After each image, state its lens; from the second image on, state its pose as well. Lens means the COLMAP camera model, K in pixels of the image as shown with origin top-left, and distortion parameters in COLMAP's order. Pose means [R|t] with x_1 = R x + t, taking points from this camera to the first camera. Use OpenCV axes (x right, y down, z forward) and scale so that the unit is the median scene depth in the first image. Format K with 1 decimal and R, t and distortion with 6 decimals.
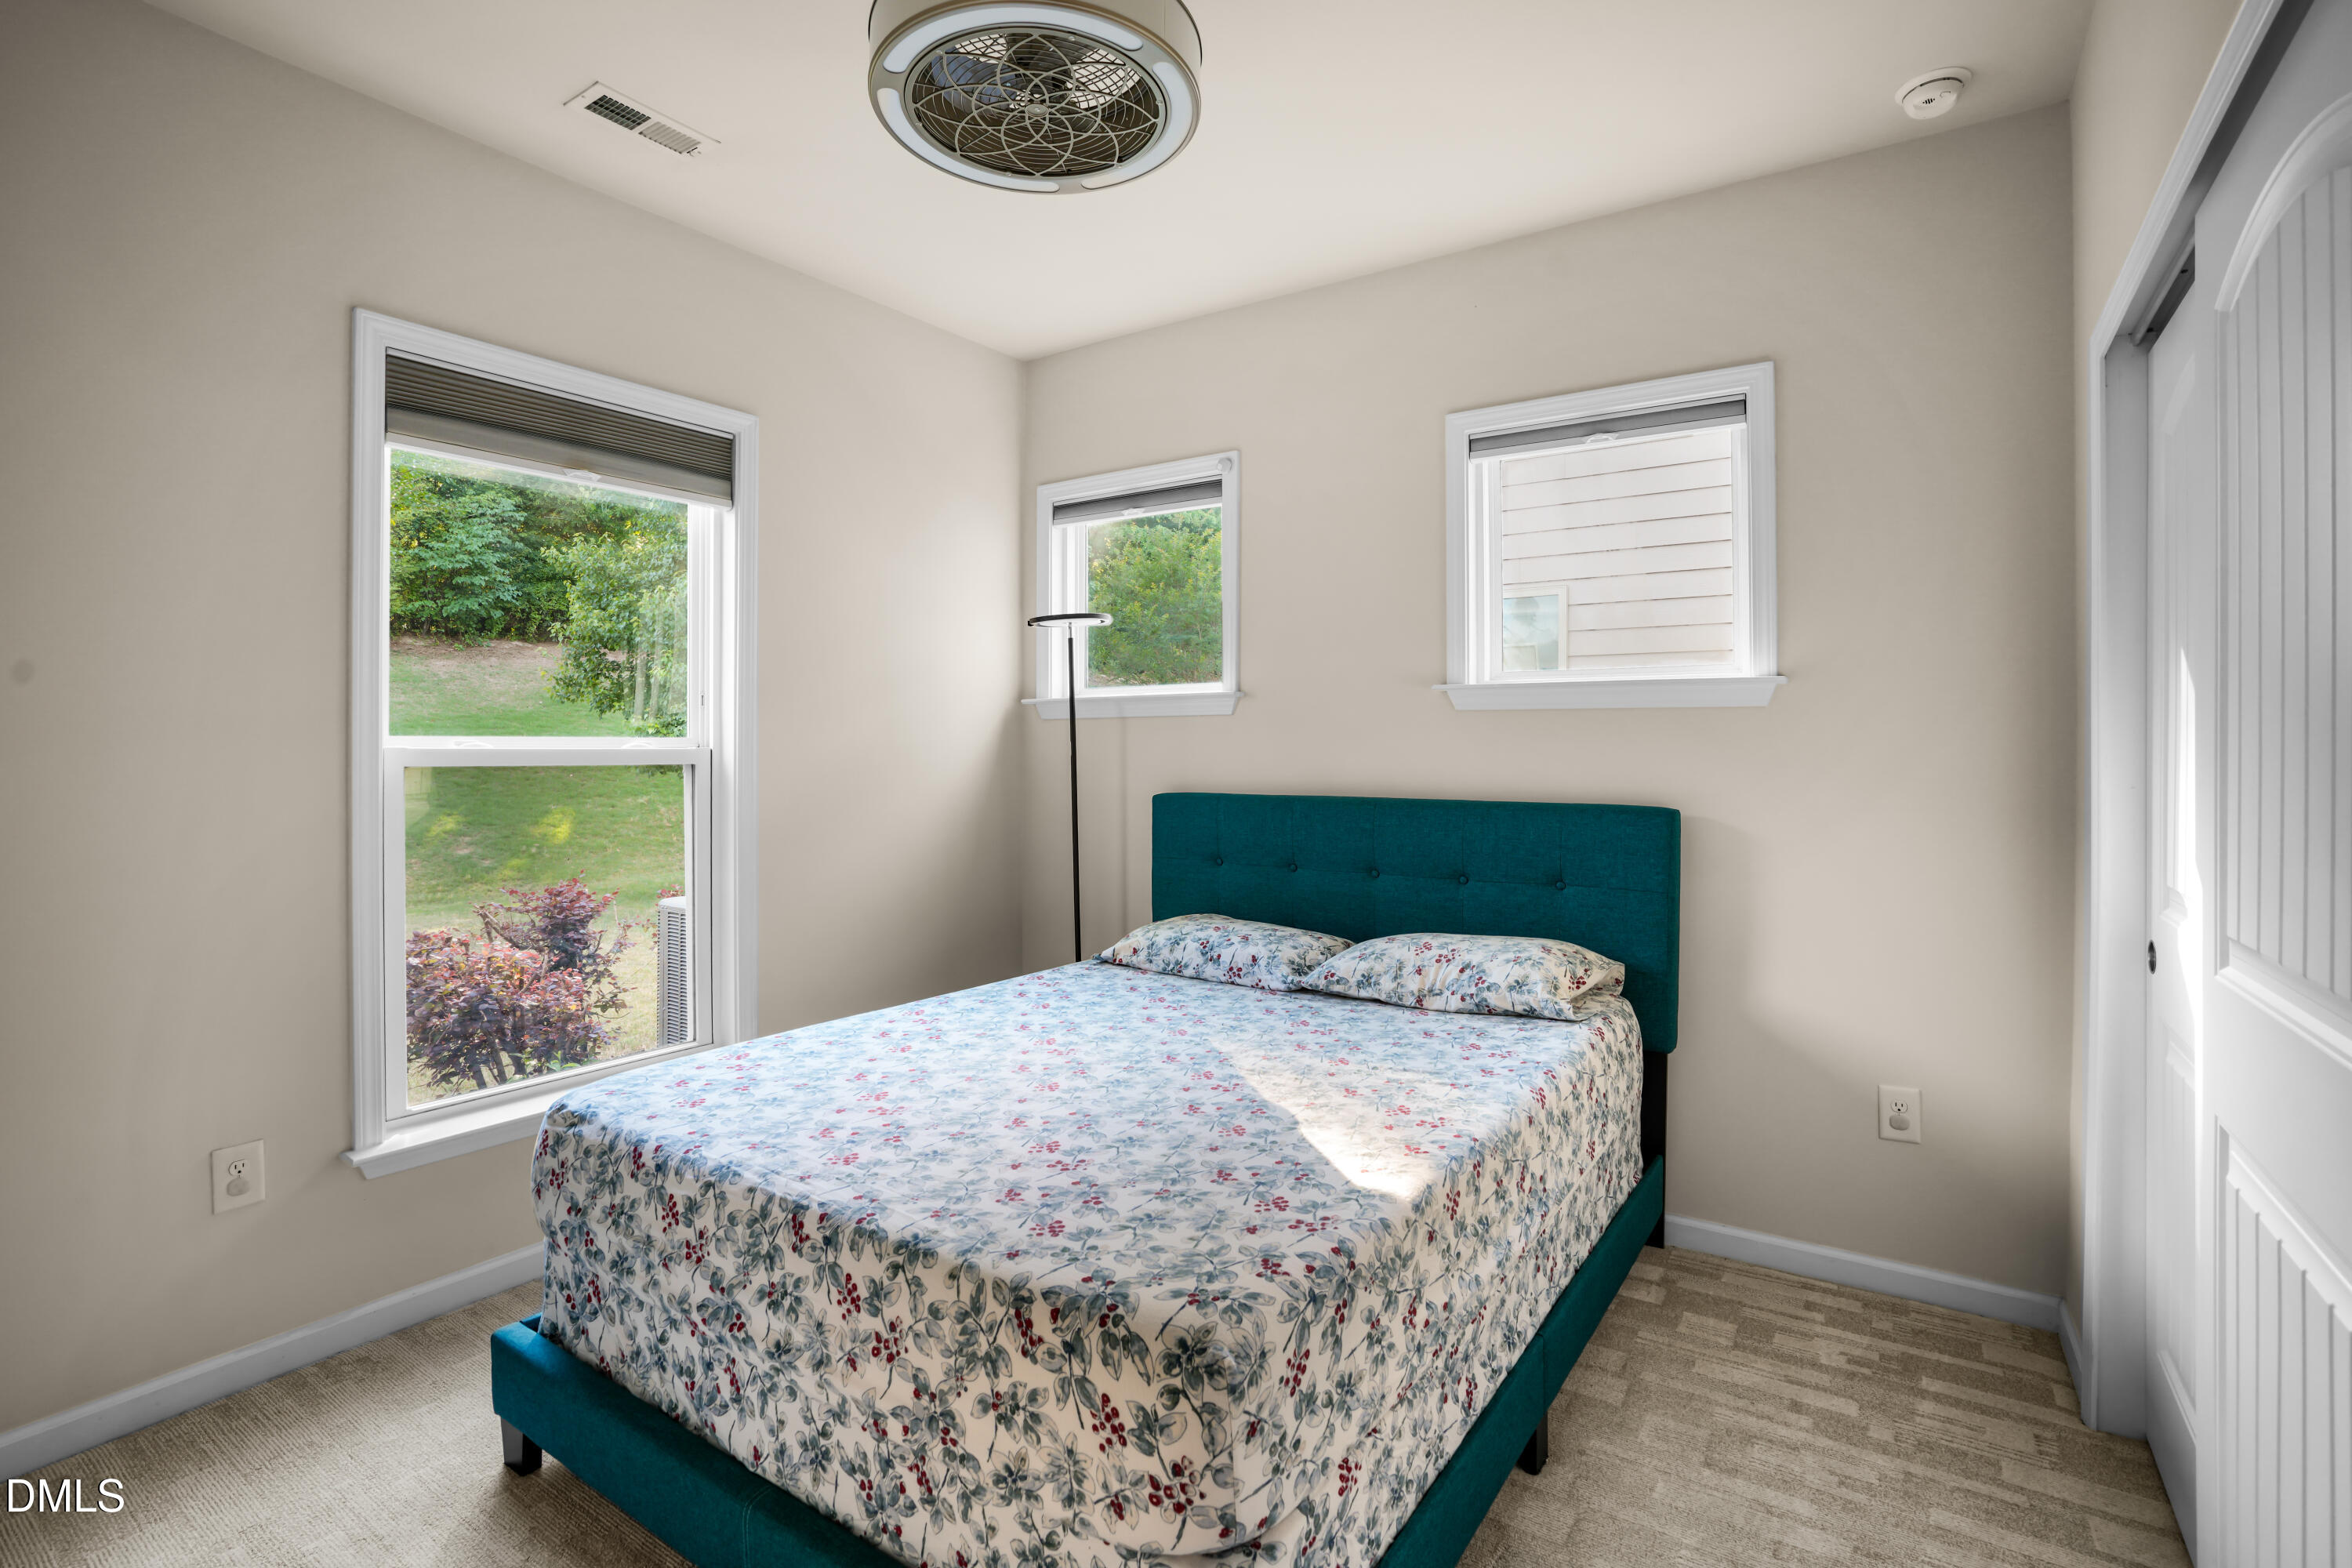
lens RADIAL K [[1091.1, 0, 1173.8], [0, 1091.1, 770.7], [0, 0, 1]] dist [-0.047937, 0.004548]
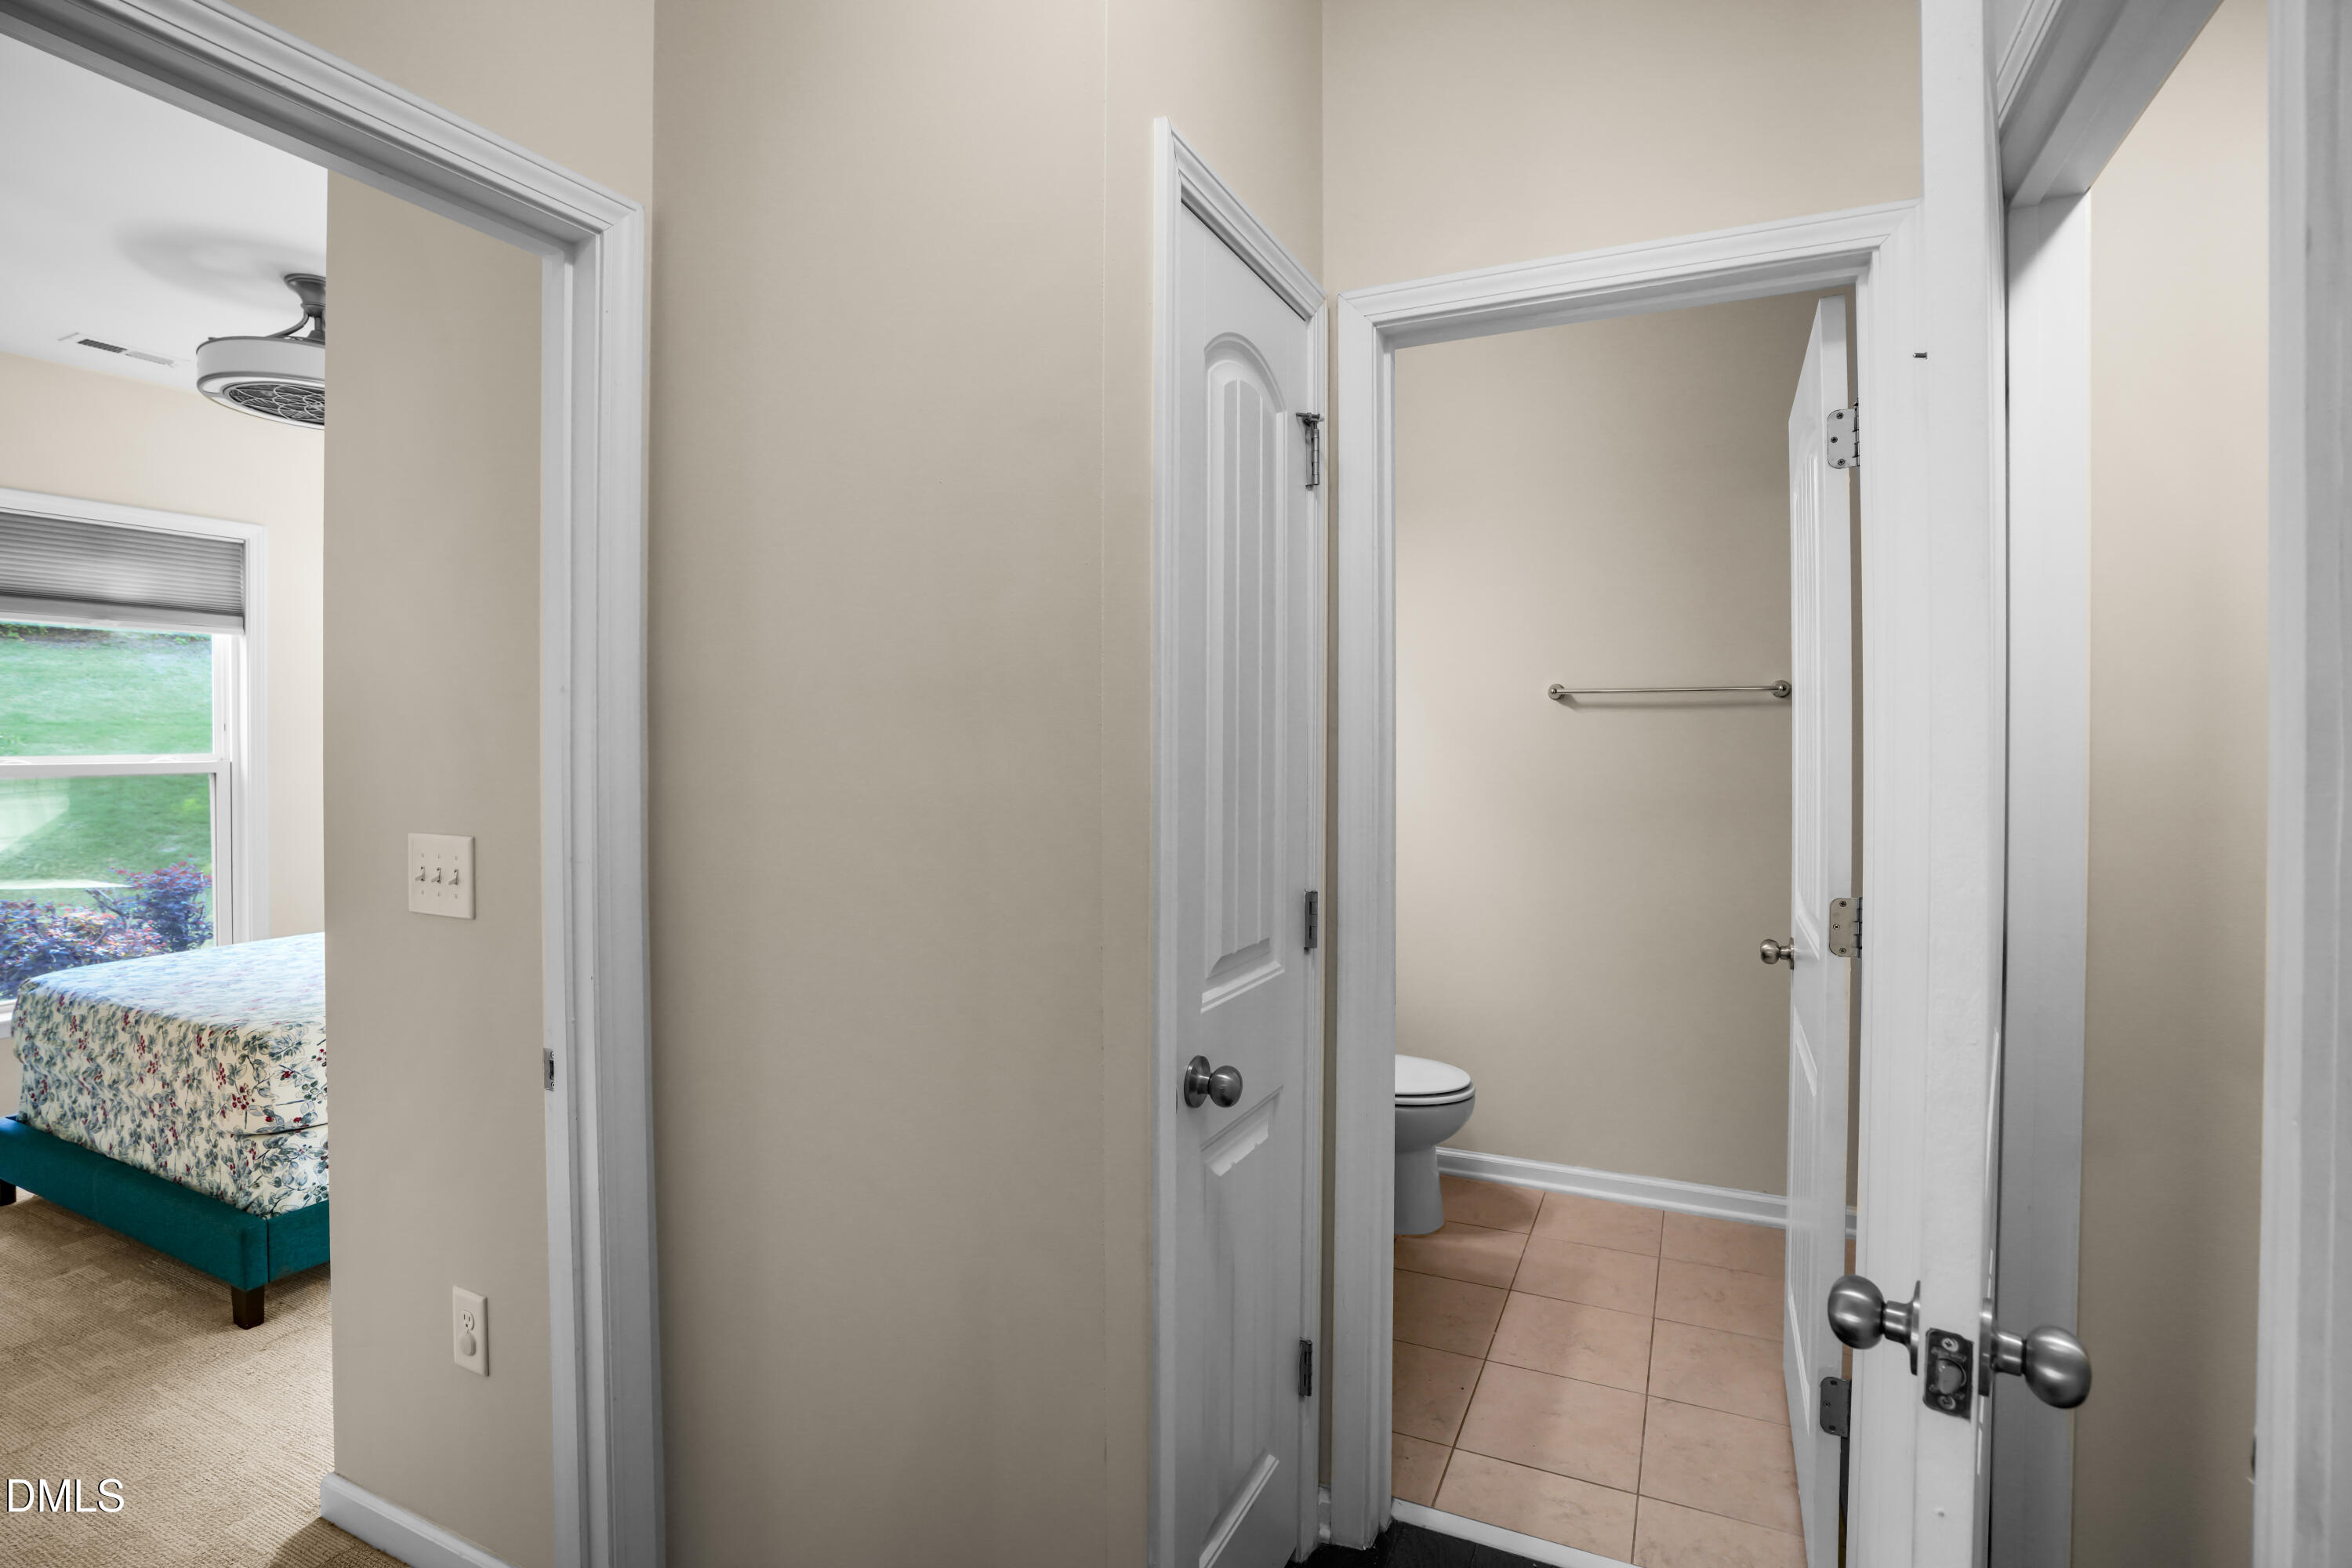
lens RADIAL K [[1082.2, 0, 1183.9], [0, 1082.2, 765.9], [0, 0, 1]] dist [-0.010817, 0.001313]
pose [[0.990662, -0.005735, 0.136221, 1.252485], [0.005011, 0.999971, 0.005659, -0.035114], [-0.136249, -0.004924, 0.990662, -1.151147]]
